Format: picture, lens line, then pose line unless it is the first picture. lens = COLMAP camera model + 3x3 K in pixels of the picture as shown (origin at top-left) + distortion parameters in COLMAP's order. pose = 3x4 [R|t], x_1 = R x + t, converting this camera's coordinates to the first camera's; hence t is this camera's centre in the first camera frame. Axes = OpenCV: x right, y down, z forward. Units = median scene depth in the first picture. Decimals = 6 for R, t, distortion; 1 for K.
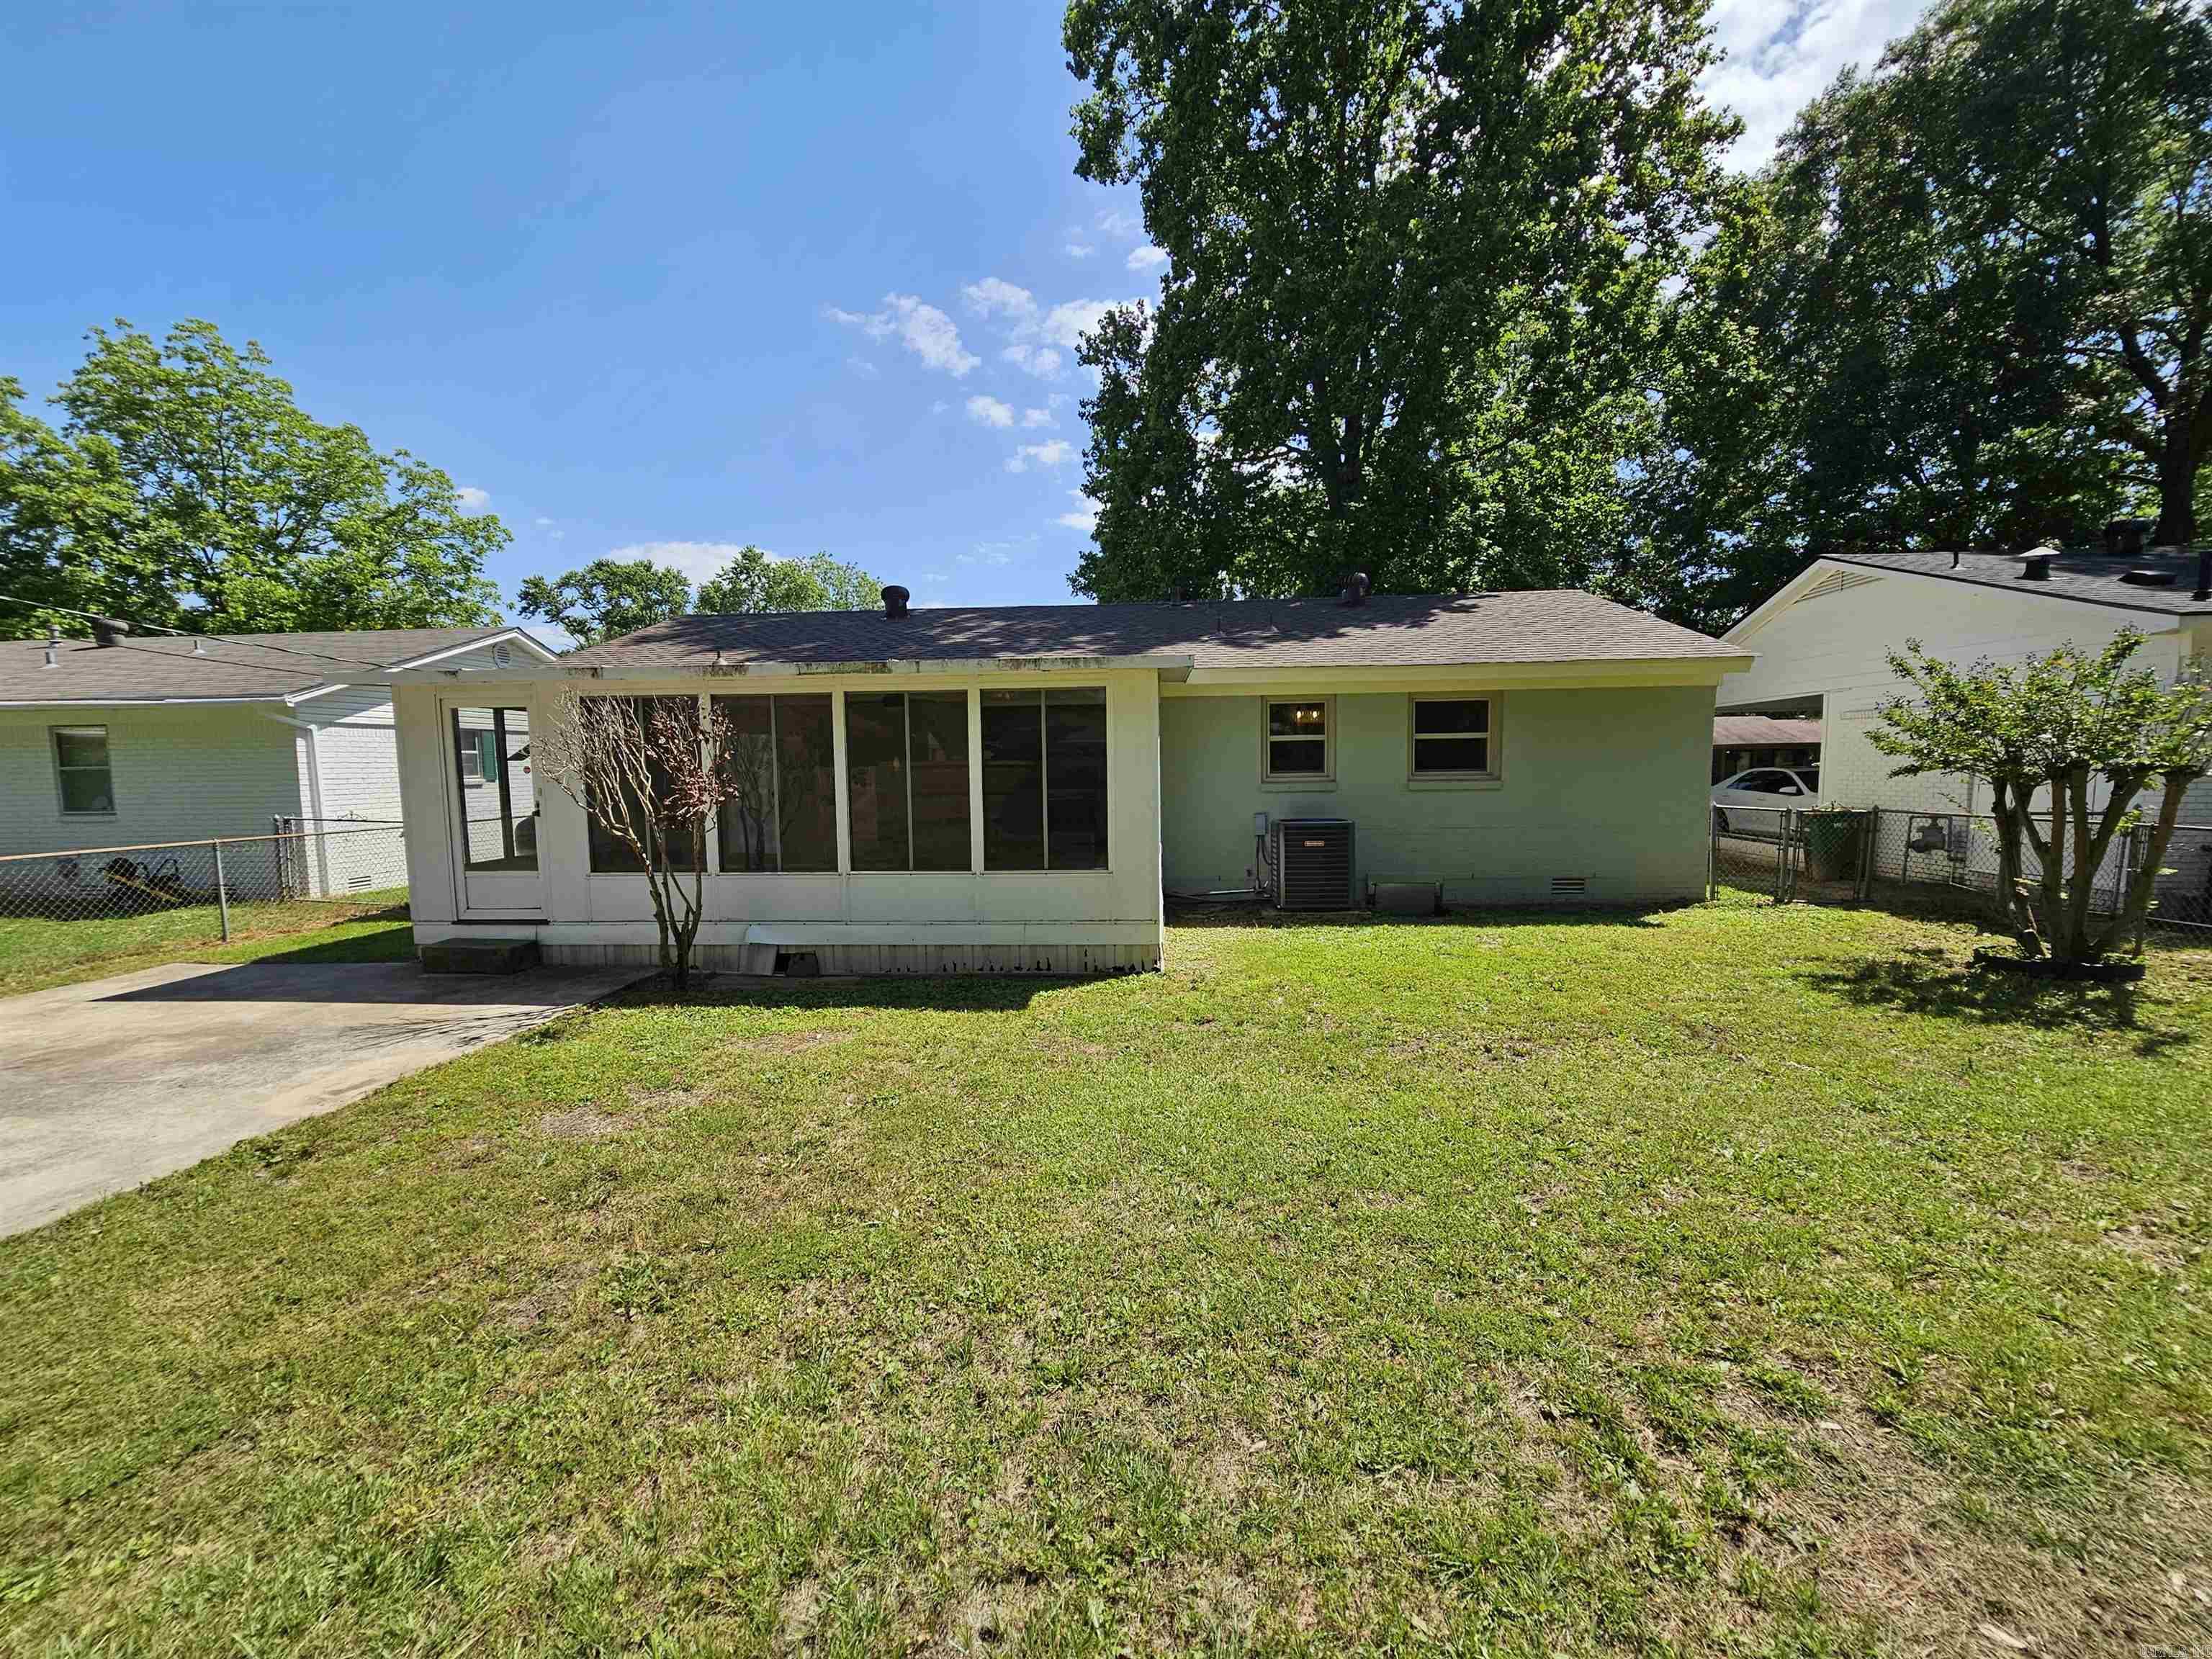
lens RADIAL K [[908.1, 0, 1106.3], [0, 908.1, 835.0], [0, 0, 1]] dist [-0.003801, 0.000801]
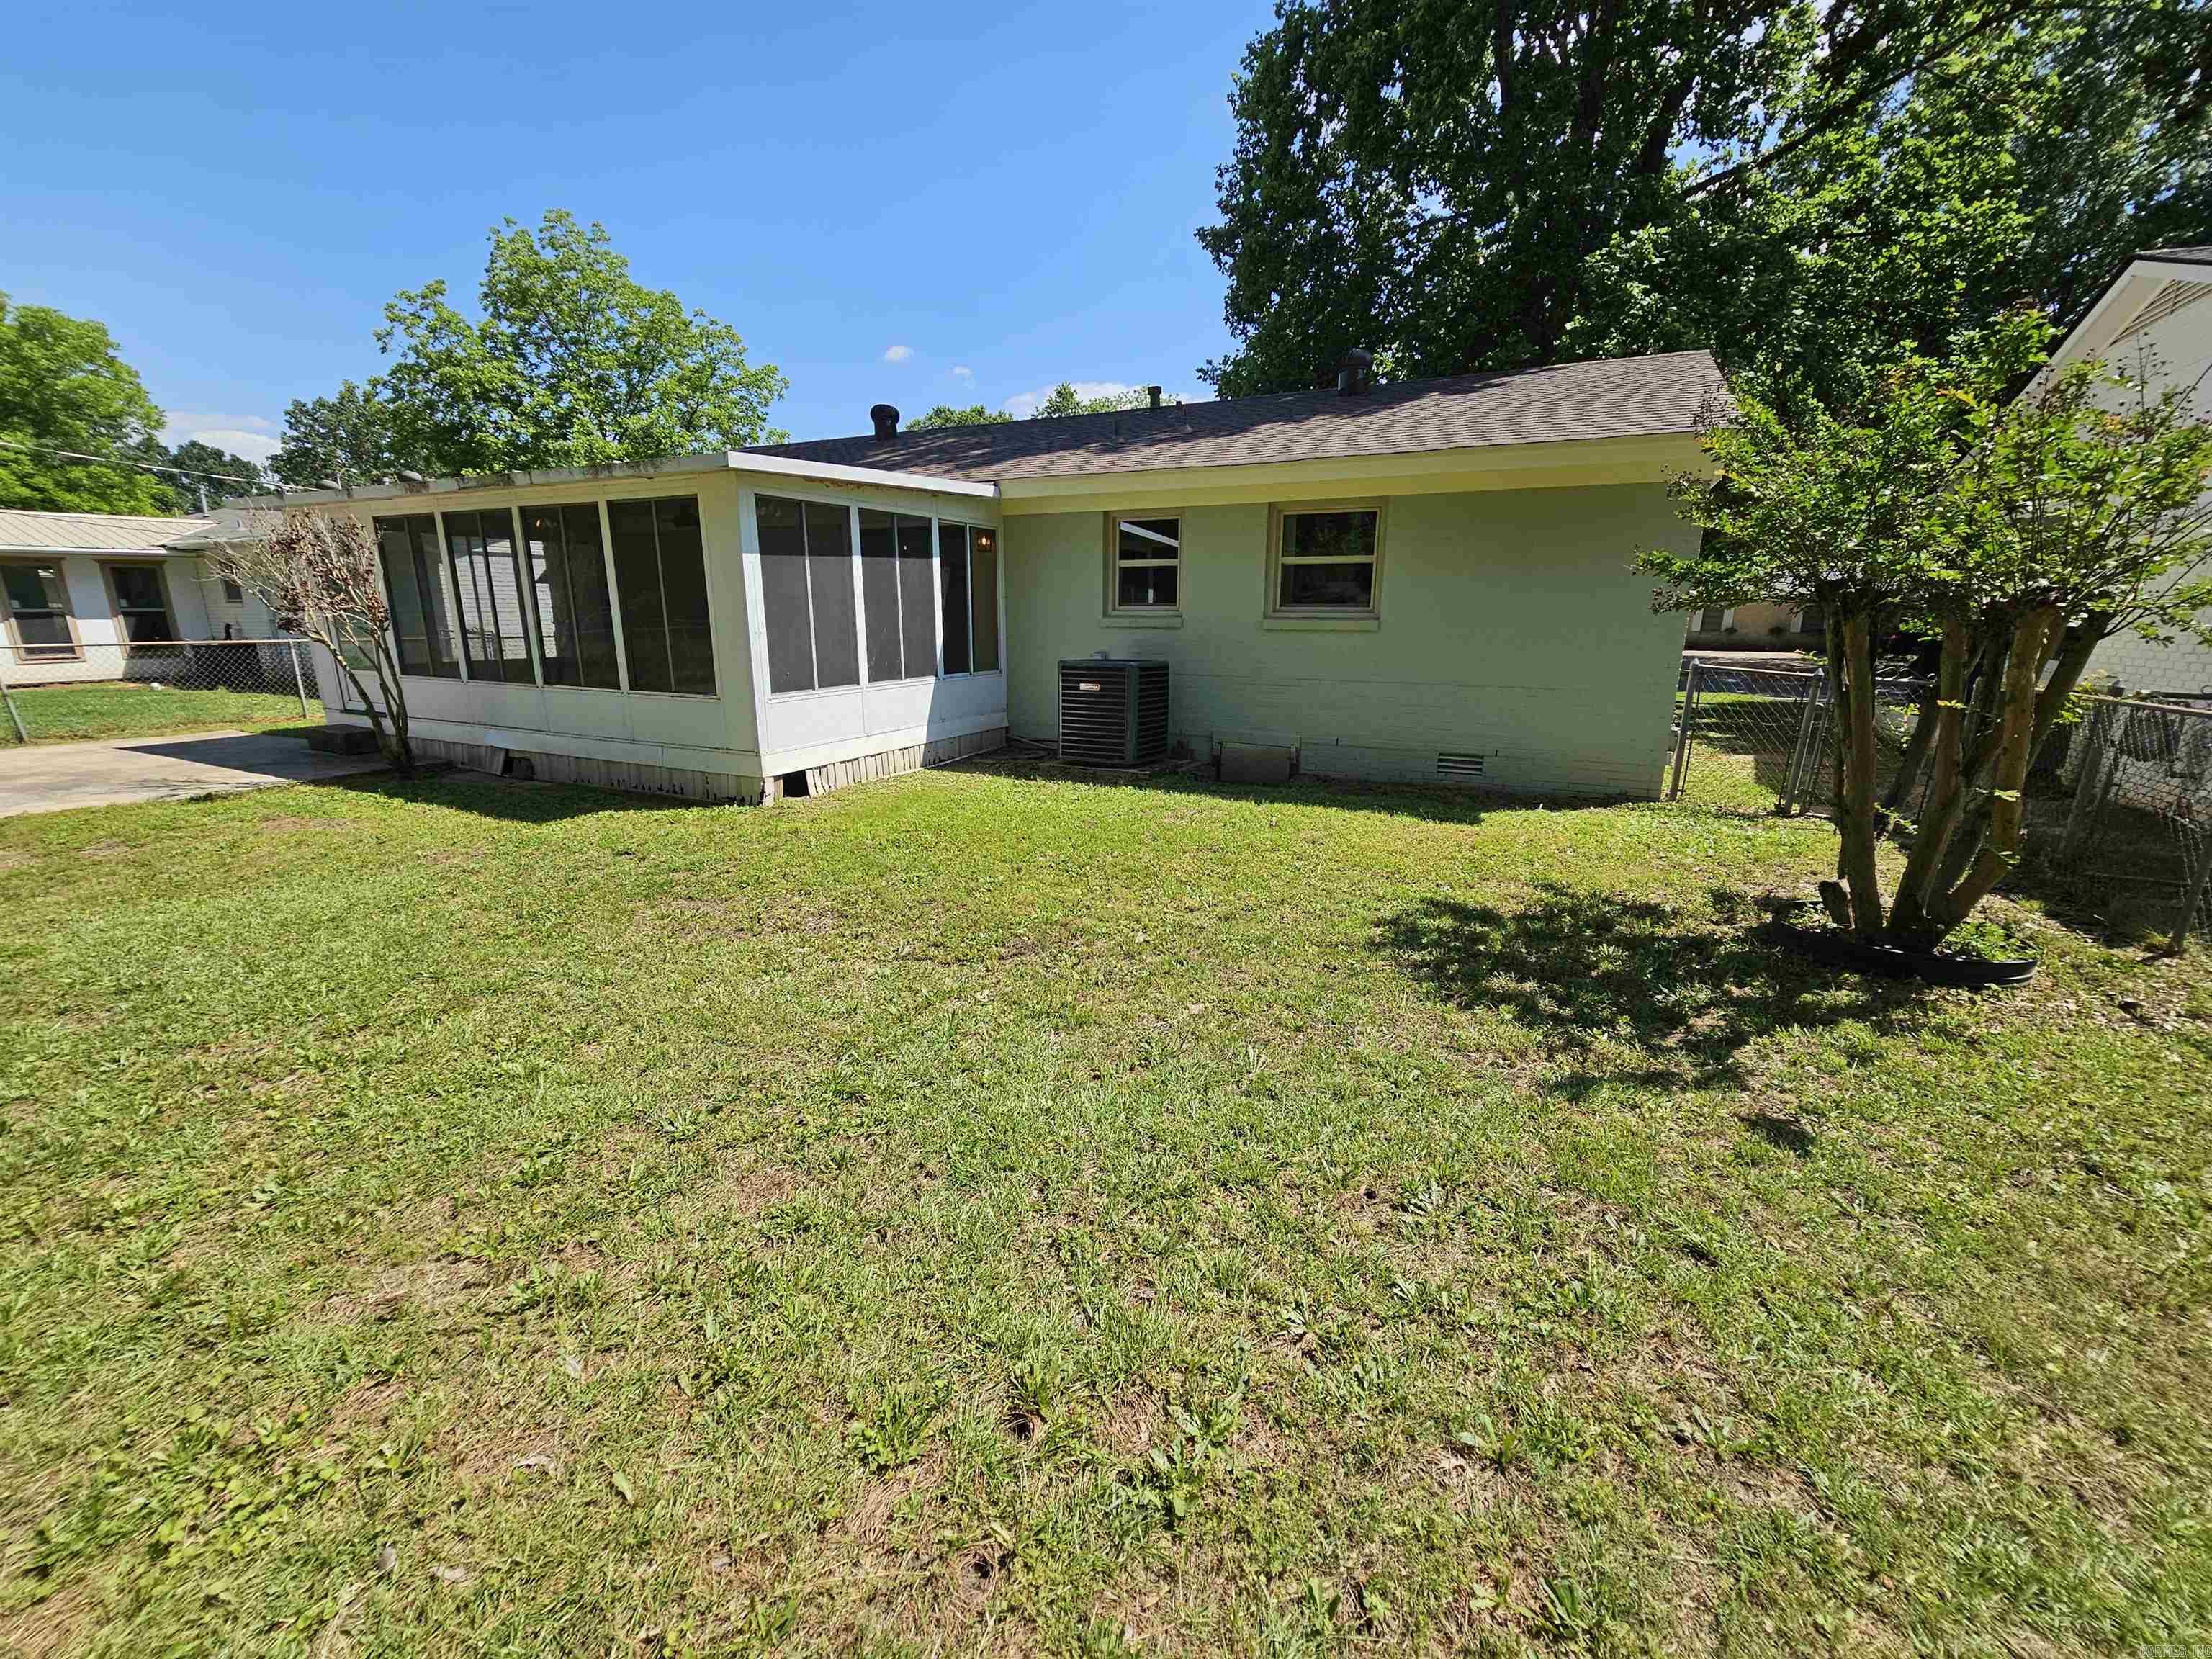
lens RADIAL K [[908.1, 0, 1103.4], [0, 908.1, 833.7], [0, 0, 1]] dist [-0.003801, 0.000801]
pose [[0.923502, 0.111180, -0.367129, 0.512249], [-0.050483, 0.983978, 0.170996, -0.001282], [0.380258, -0.139381, 0.914318, 0.179188]]
